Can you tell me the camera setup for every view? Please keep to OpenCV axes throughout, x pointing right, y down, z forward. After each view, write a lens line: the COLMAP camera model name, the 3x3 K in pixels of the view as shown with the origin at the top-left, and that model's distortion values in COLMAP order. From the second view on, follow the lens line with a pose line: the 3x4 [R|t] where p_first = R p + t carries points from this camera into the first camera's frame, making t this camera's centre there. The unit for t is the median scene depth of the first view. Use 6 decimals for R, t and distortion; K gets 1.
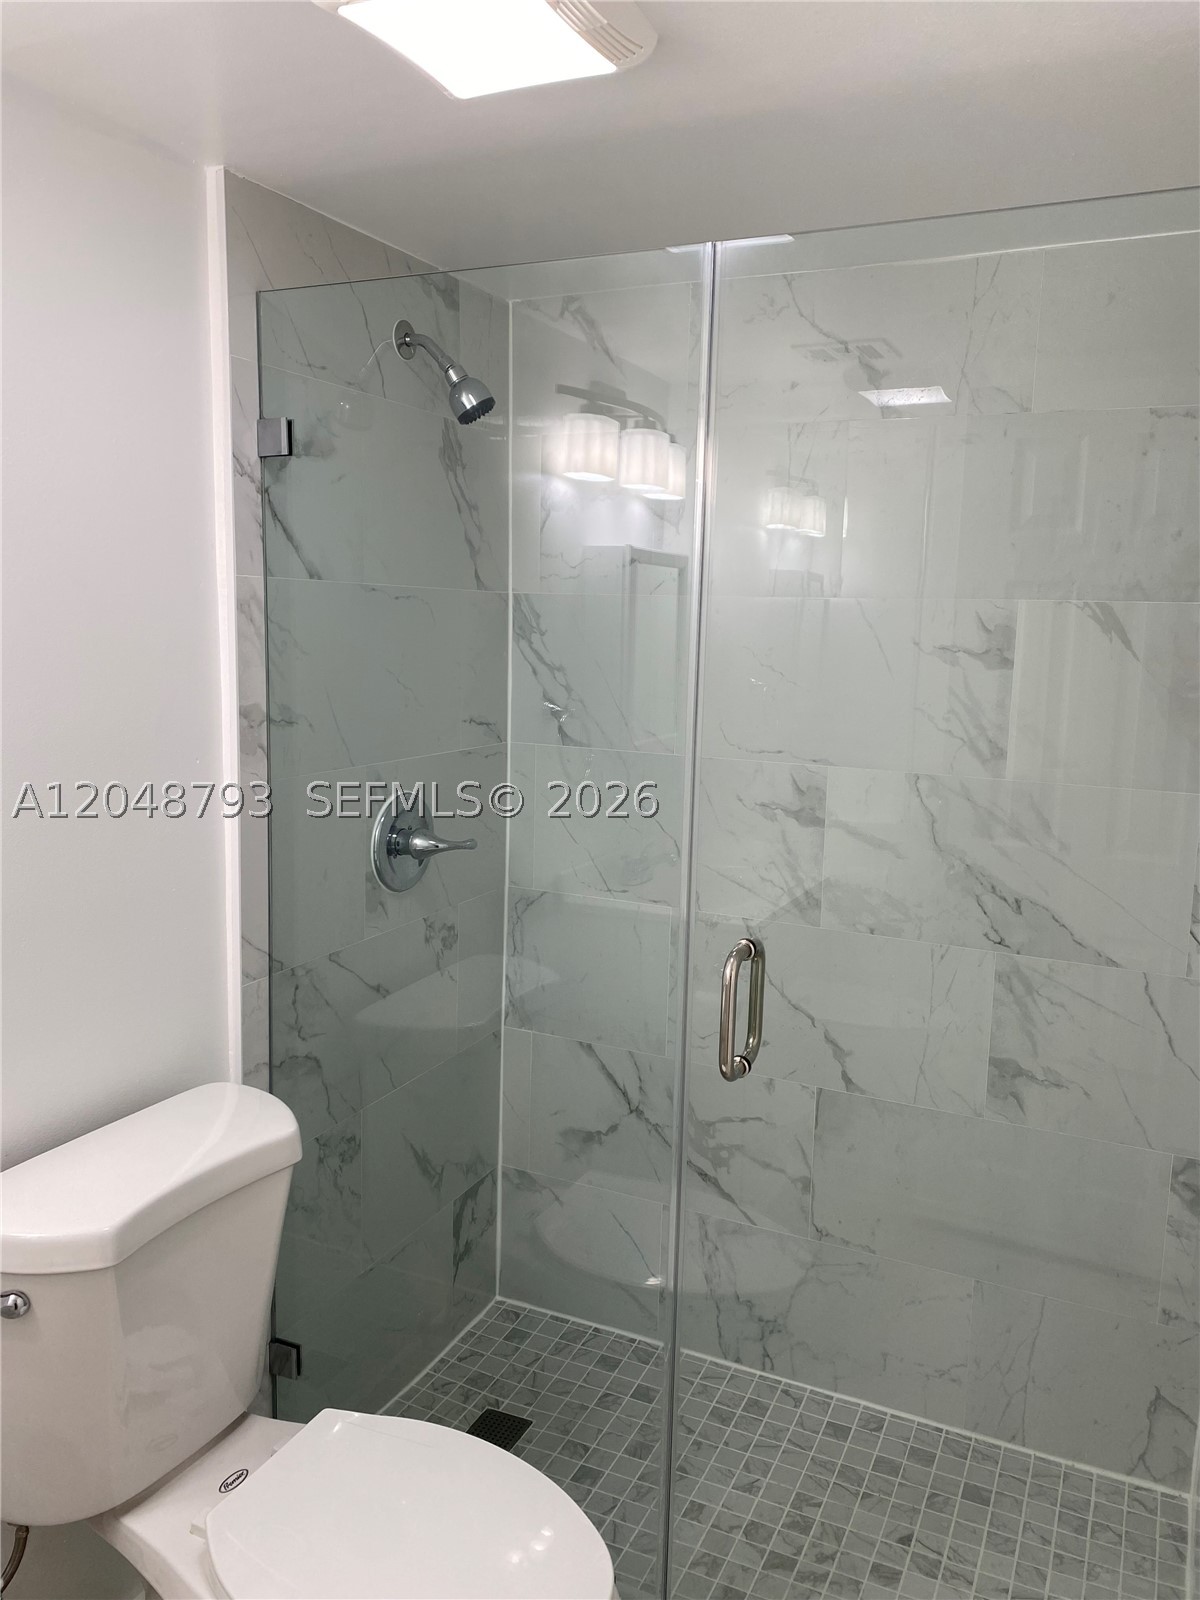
lens RADIAL K [[1222.0, 0, 620.4], [0, 1222.0, 788.8], [0, 0, 1]] dist [0.049470, -0.060612]
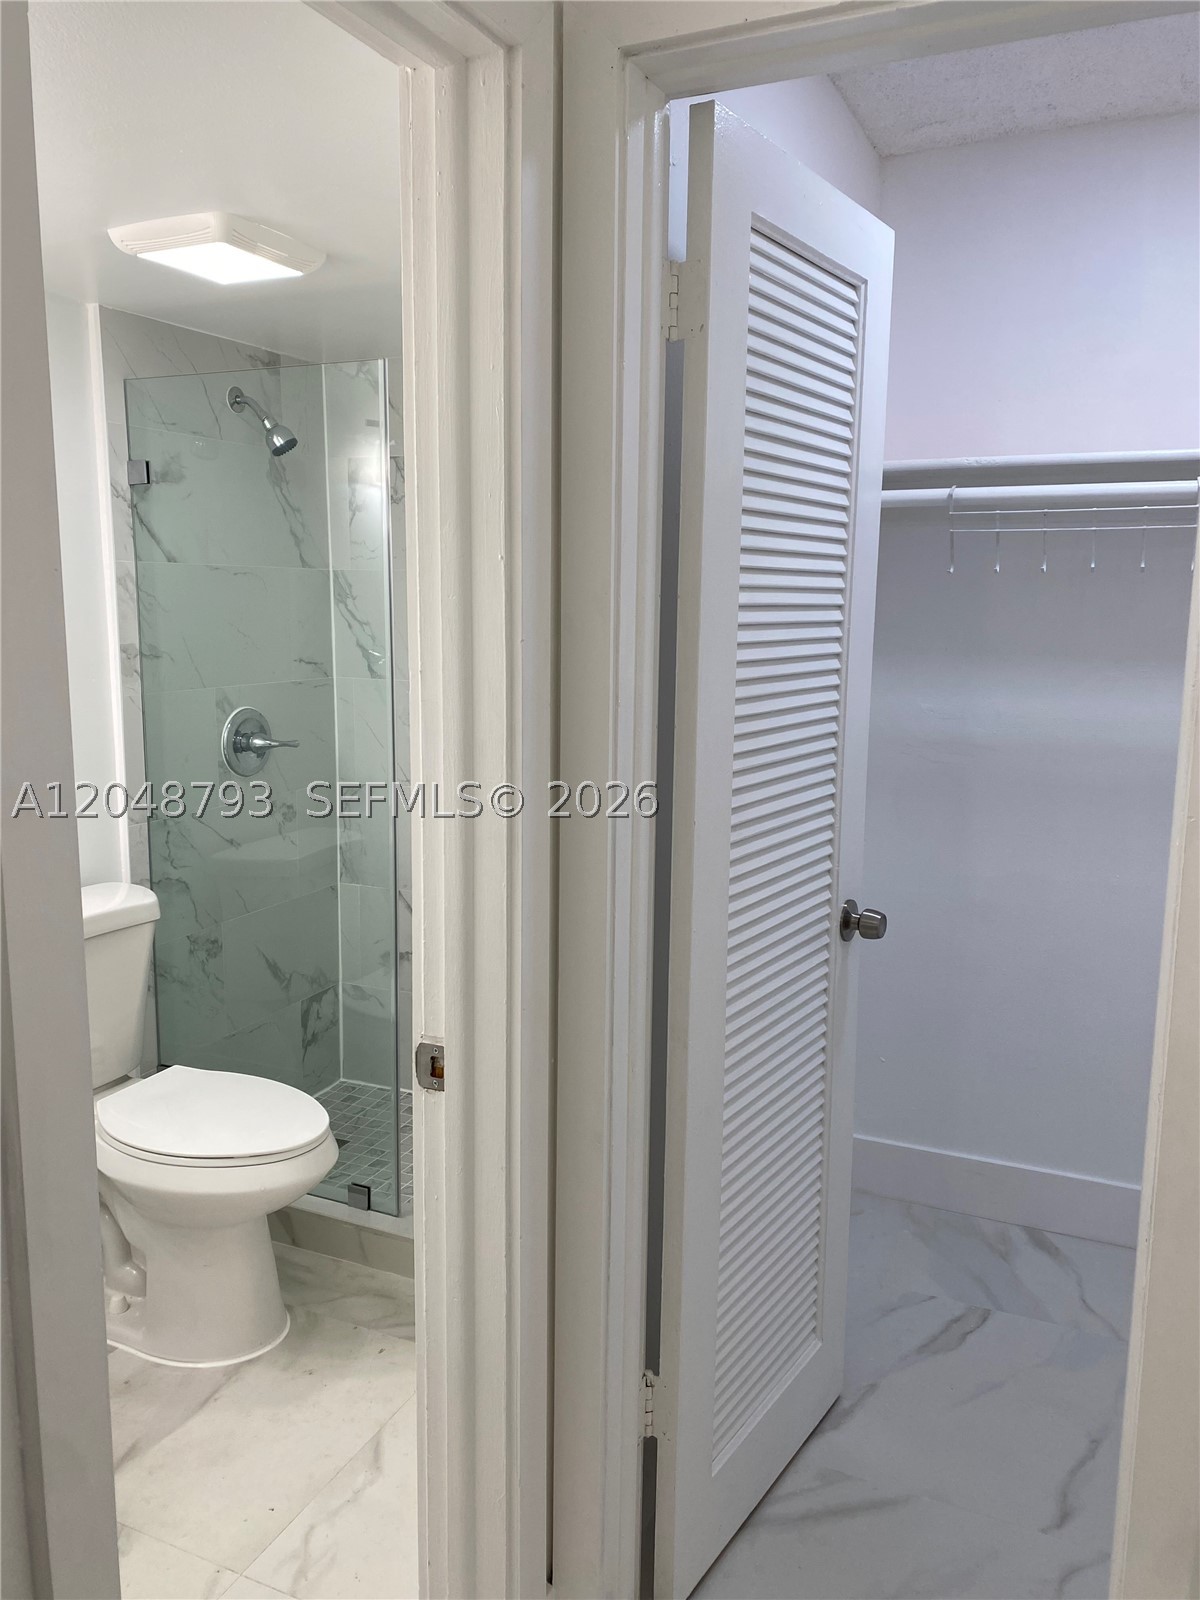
lens RADIAL K [[1222.0, 0, 603.6], [0, 1222.0, 790.1], [0, 0, 1]] dist [0.049470, -0.060612]
pose [[0.999885, -0.015074, -0.001724, 0.267809], [0.015104, 0.999697, 0.019416, 0.084786], [0.001431, -0.019439, 0.999810, -0.500505]]
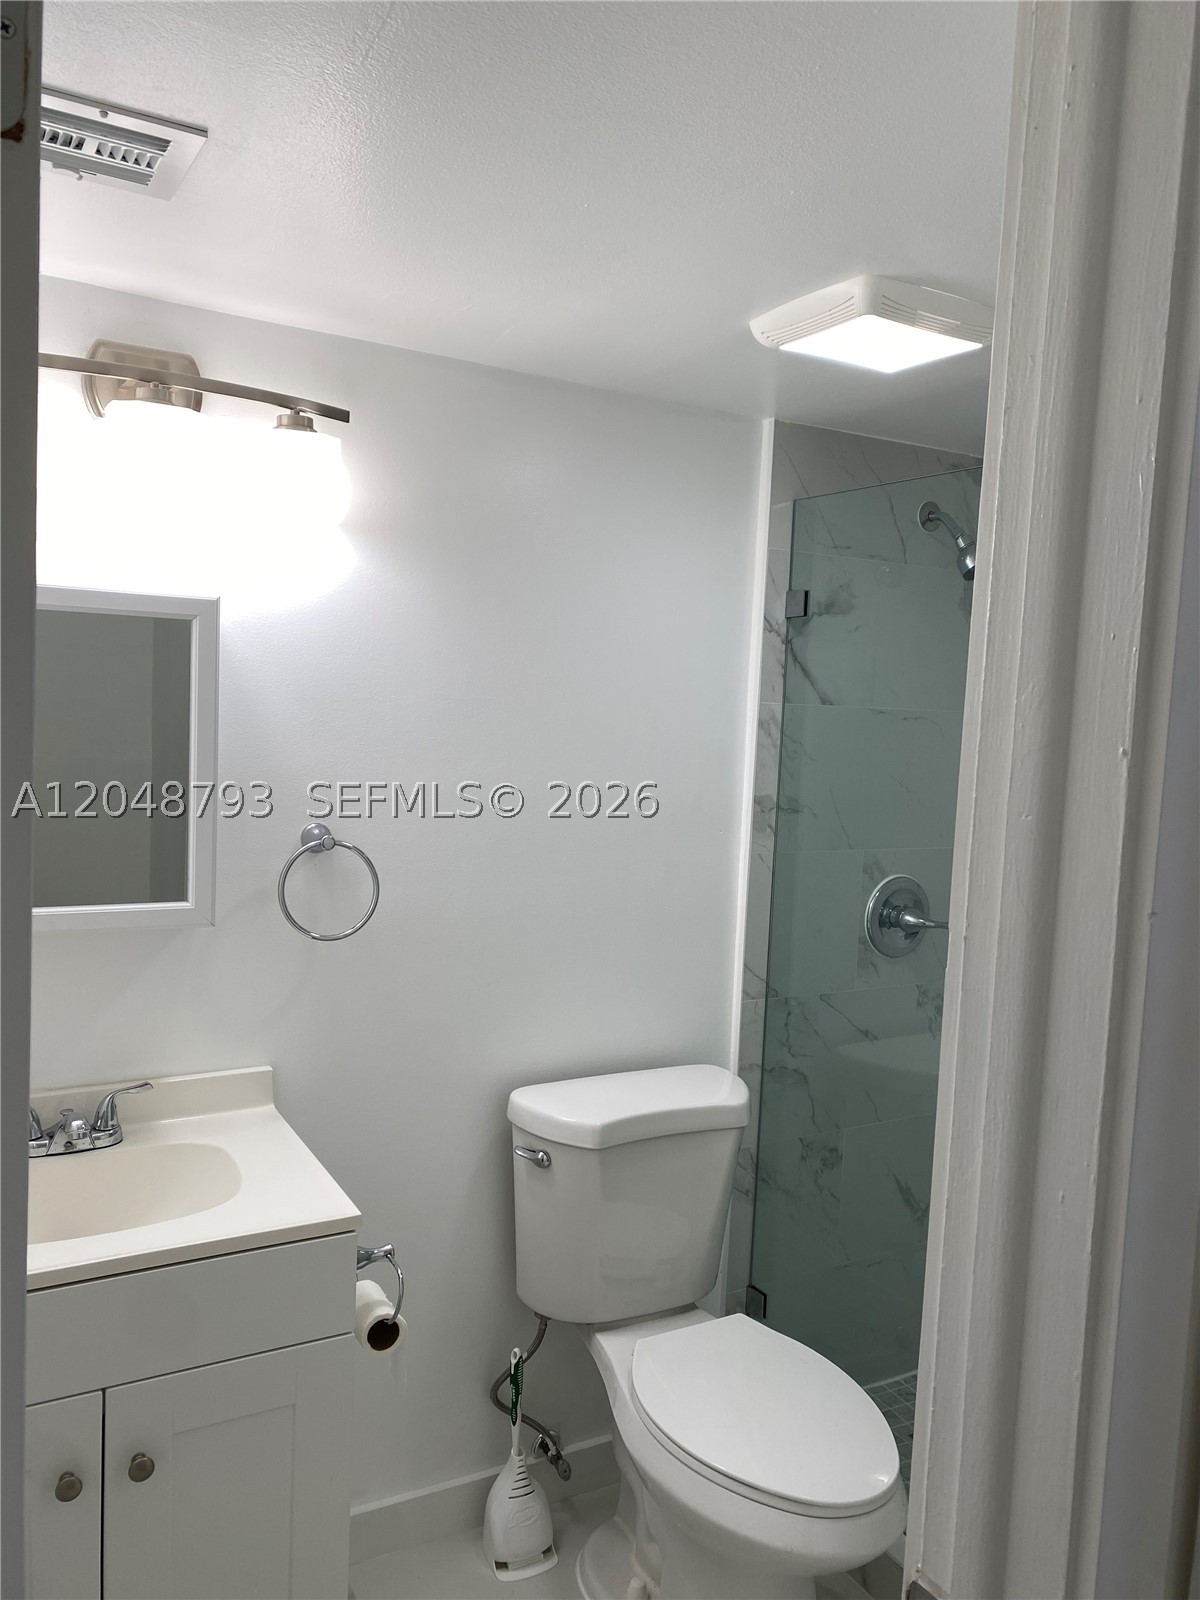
lens RADIAL K [[1222.0, 0, 601.5], [0, 1222.0, 795.8], [0, 0, 1]] dist [0.049470, -0.060612]
pose [[0.817883, 0.059019, -0.572350, 0.292540], [-0.104931, 0.993344, -0.047515, 0.013813], [0.565736, 0.098919, 0.818632, -0.193742]]
